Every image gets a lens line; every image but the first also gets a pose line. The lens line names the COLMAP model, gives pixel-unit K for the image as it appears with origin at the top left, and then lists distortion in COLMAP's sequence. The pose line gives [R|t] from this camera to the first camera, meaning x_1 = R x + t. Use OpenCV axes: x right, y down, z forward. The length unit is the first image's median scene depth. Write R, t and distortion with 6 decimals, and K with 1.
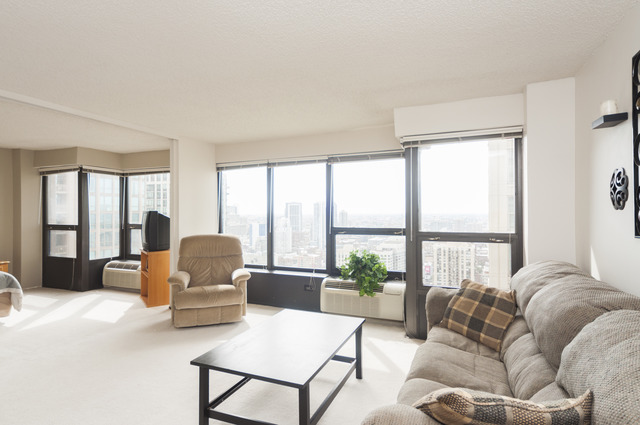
lens RADIAL K [[356.7, 0, 301.3], [0, 356.7, 212.5], [0, 0, 1]] dist [0.001150, 0.000137]
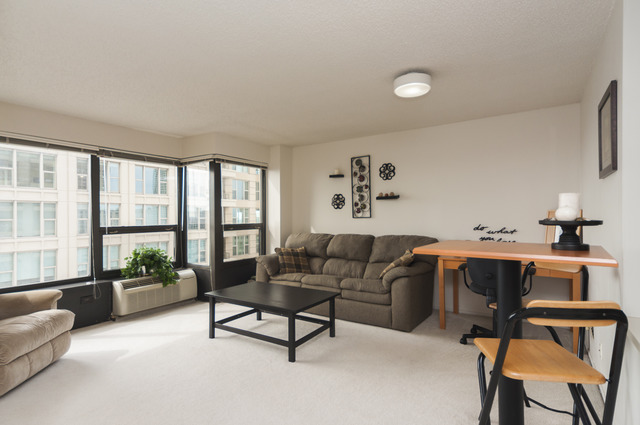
lens RADIAL K [[341.8, 0, 320.0], [0, 341.8, 212.5], [0, 0, 1]] dist [0.002632, 0.000473]
pose [[0.129089, 0.000547, 0.991633, -1.061438], [-0.001327, 0.999999, -0.000379, 0.006196], [-0.991632, -0.001267, 0.129089, 0.505007]]
